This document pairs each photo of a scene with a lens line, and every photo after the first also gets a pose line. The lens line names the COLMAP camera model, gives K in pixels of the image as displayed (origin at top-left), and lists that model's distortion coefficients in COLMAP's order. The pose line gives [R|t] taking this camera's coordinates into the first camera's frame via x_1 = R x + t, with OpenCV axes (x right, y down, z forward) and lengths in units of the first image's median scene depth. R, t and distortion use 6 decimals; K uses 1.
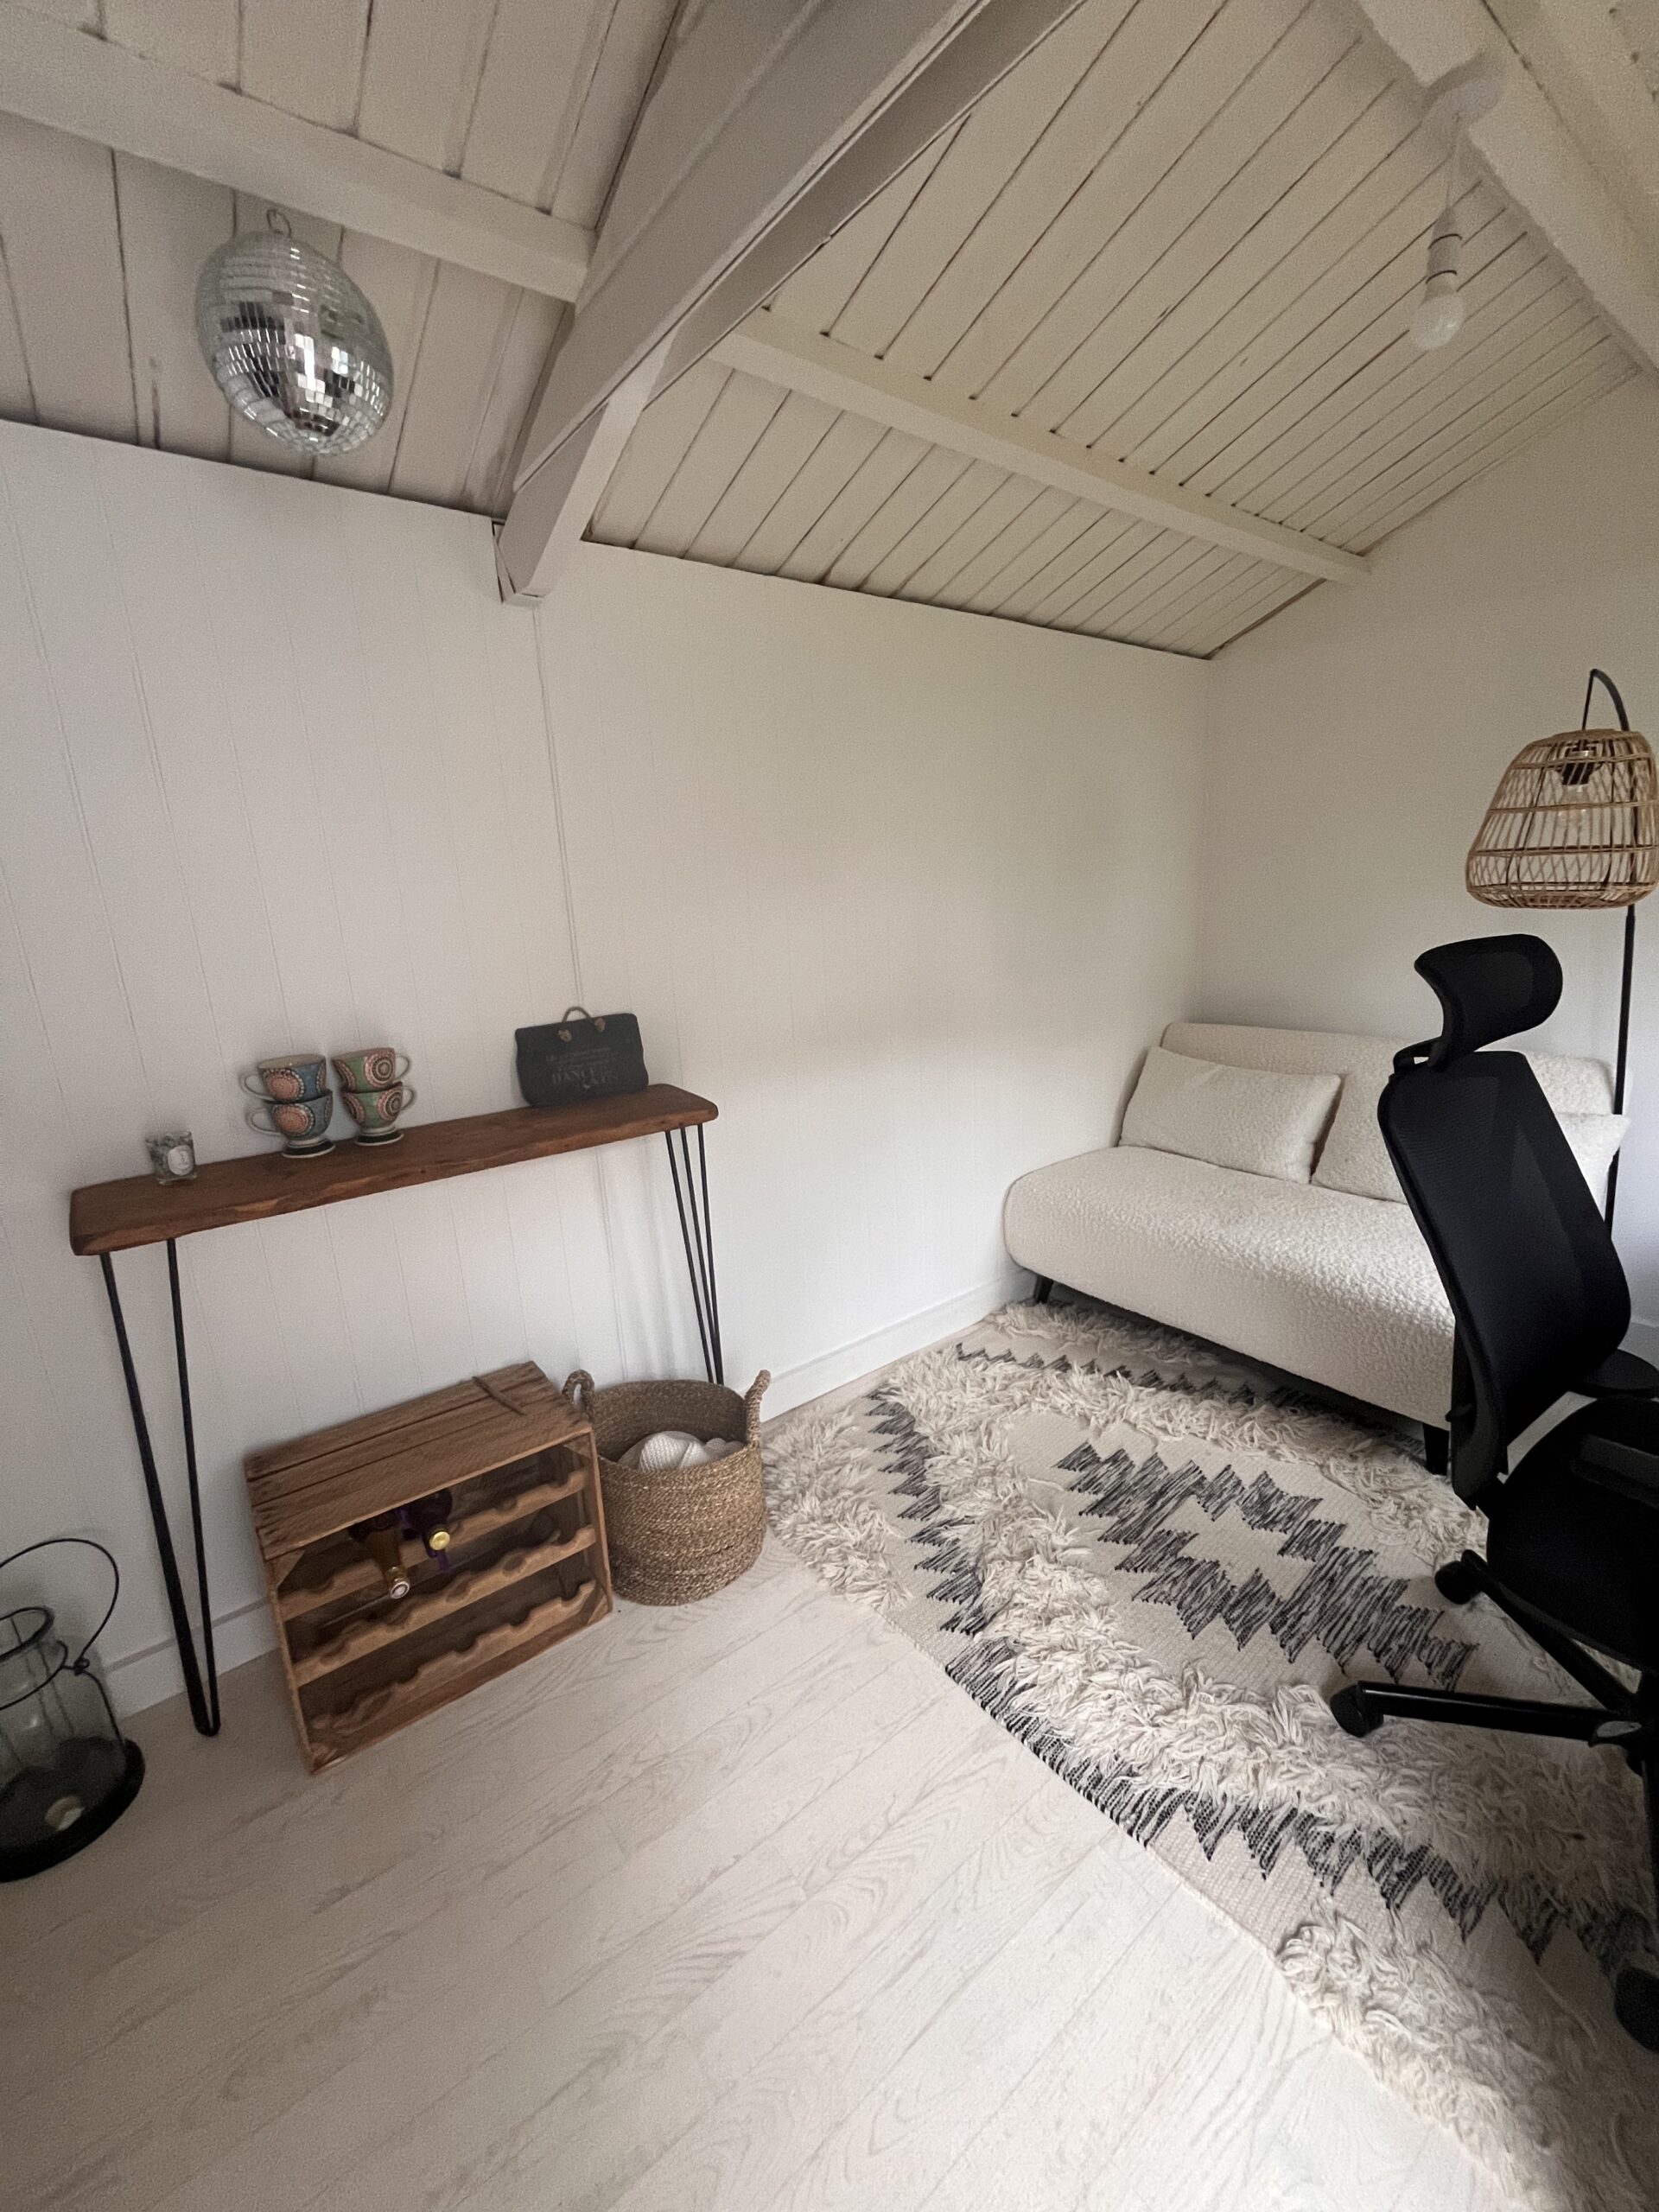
lens RADIAL K [[891.7, 0, 829.2], [0, 891.7, 1098.9], [0, 0, 1]] dist [-0.005867, 0.000385]
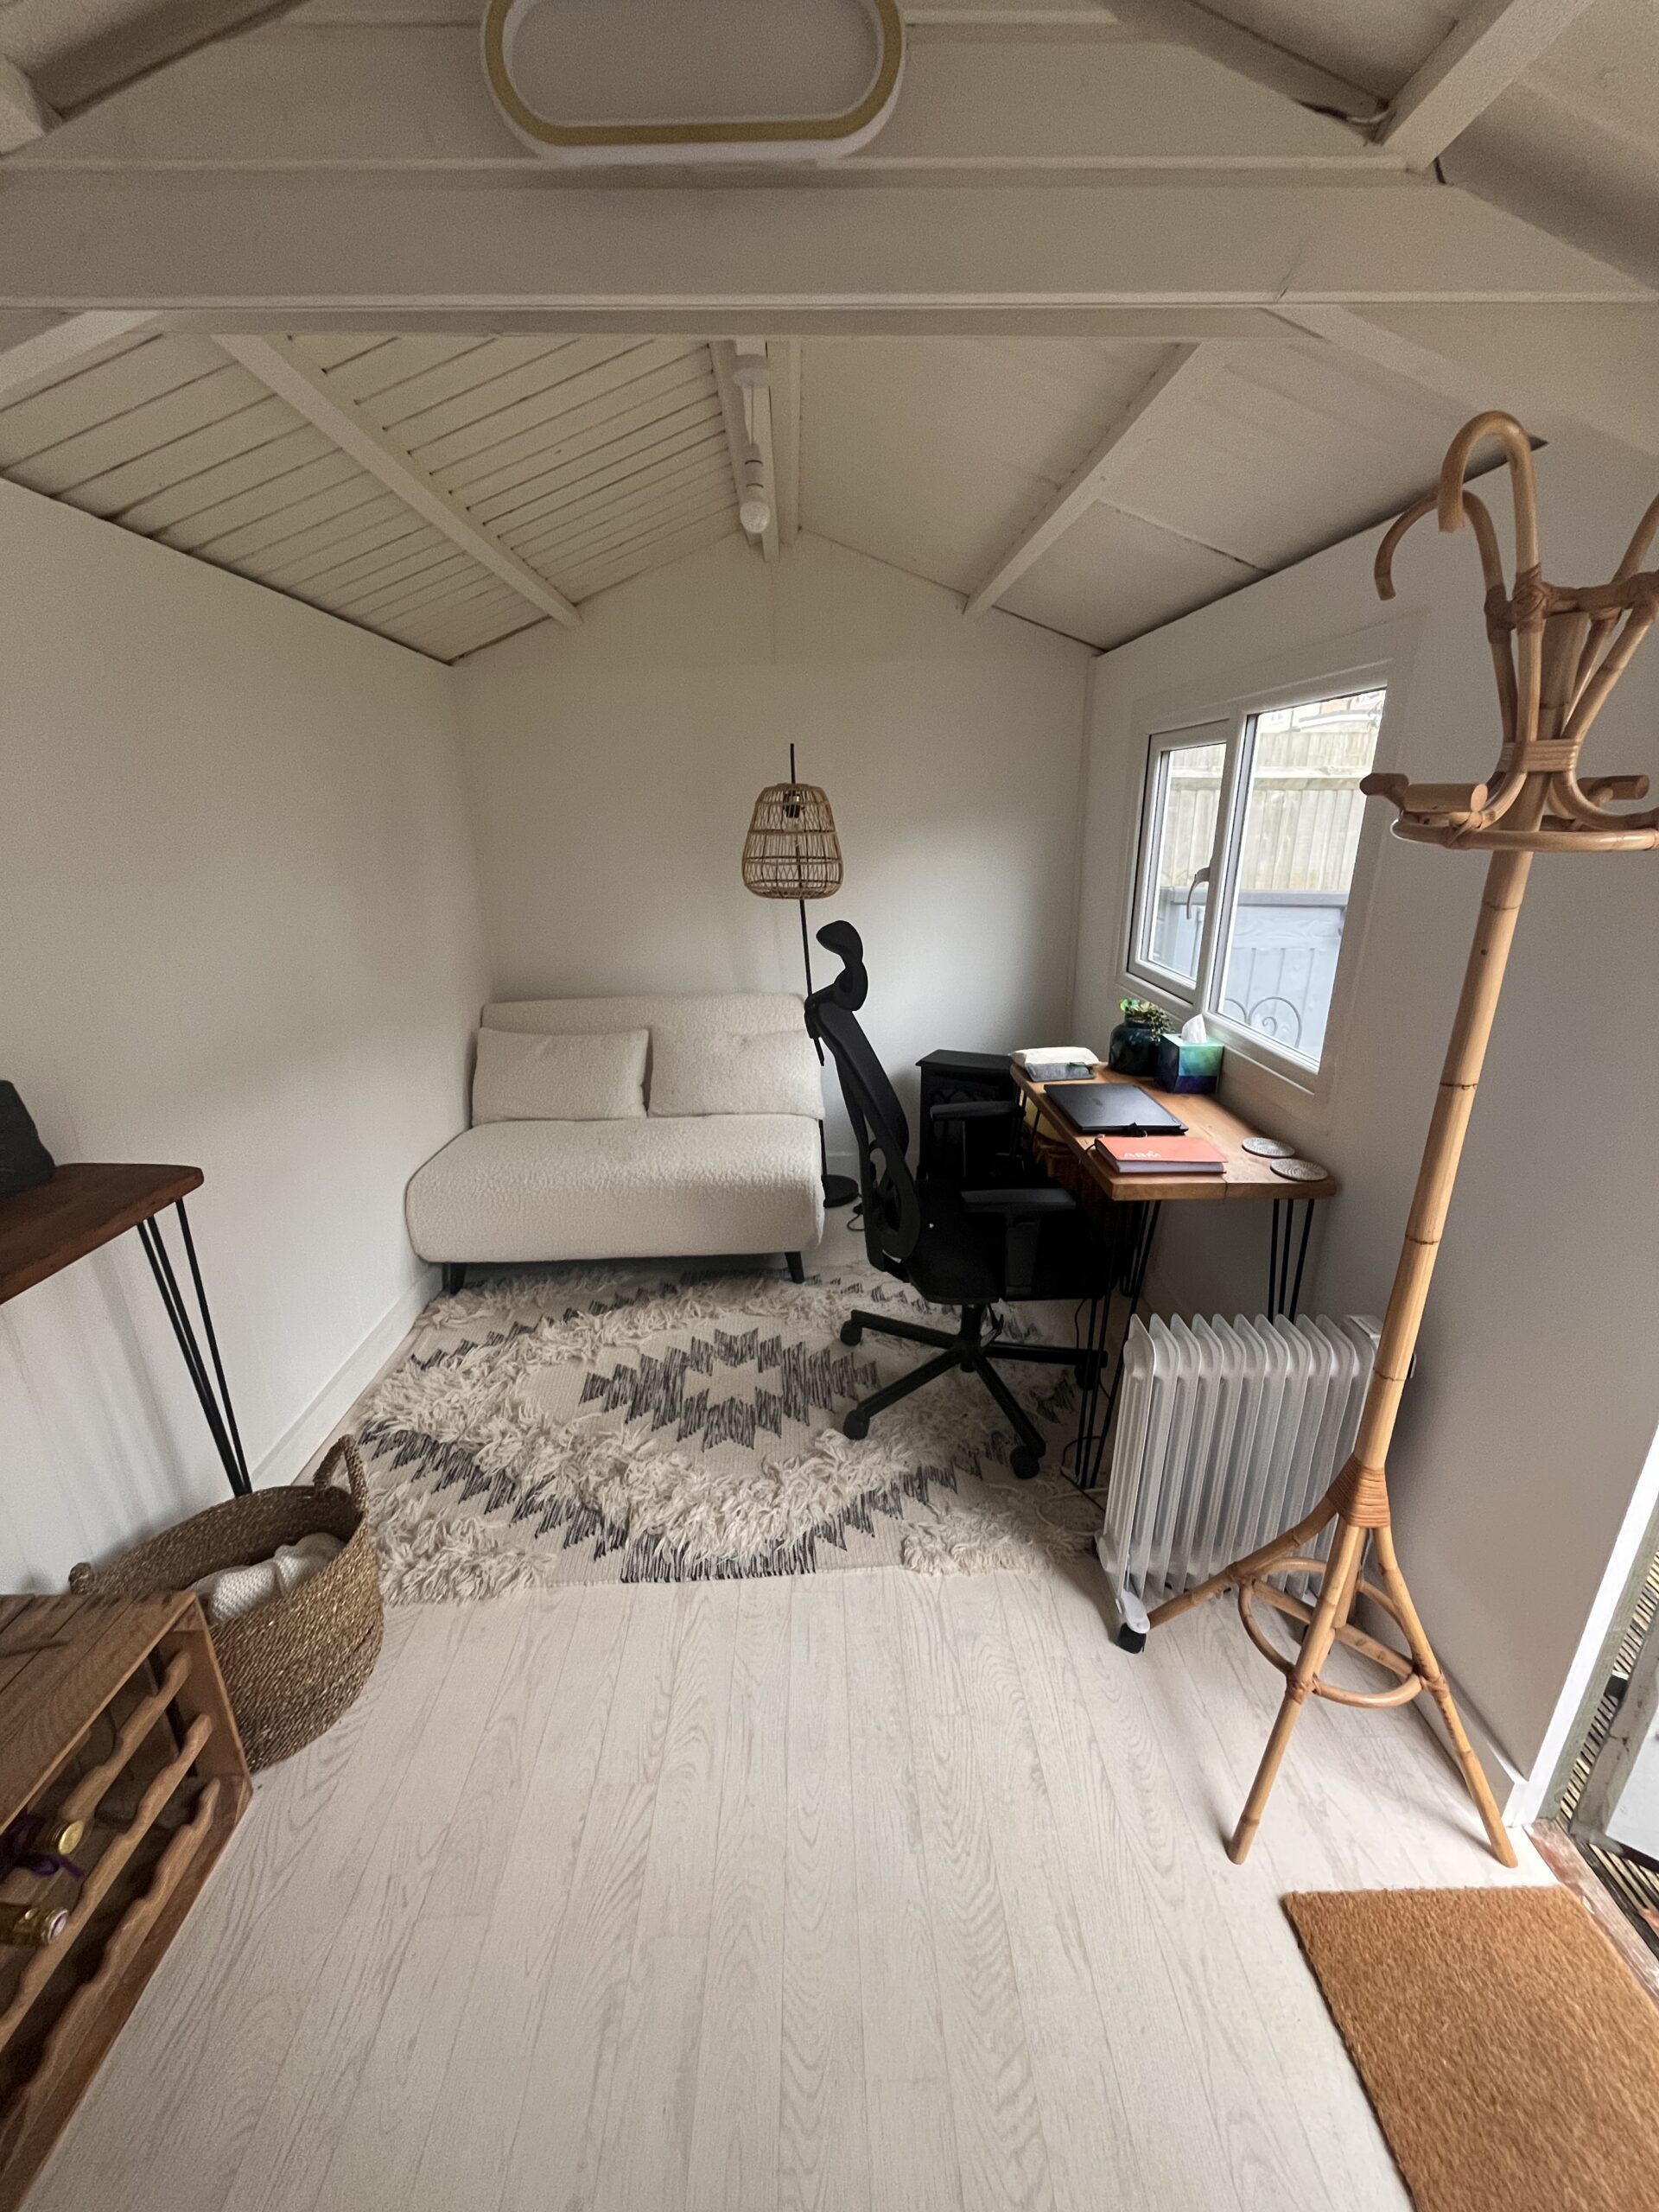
lens RADIAL K [[891.7, 0, 829.2], [0, 891.7, 1098.9], [0, 0, 1]] dist [-0.005867, 0.000385]
pose [[0.591583, -0.205572, 0.779596, -0.416676], [0.181661, 0.976070, 0.119530, -0.049081], [-0.785512, 0.070910, 0.614771, 0.031170]]
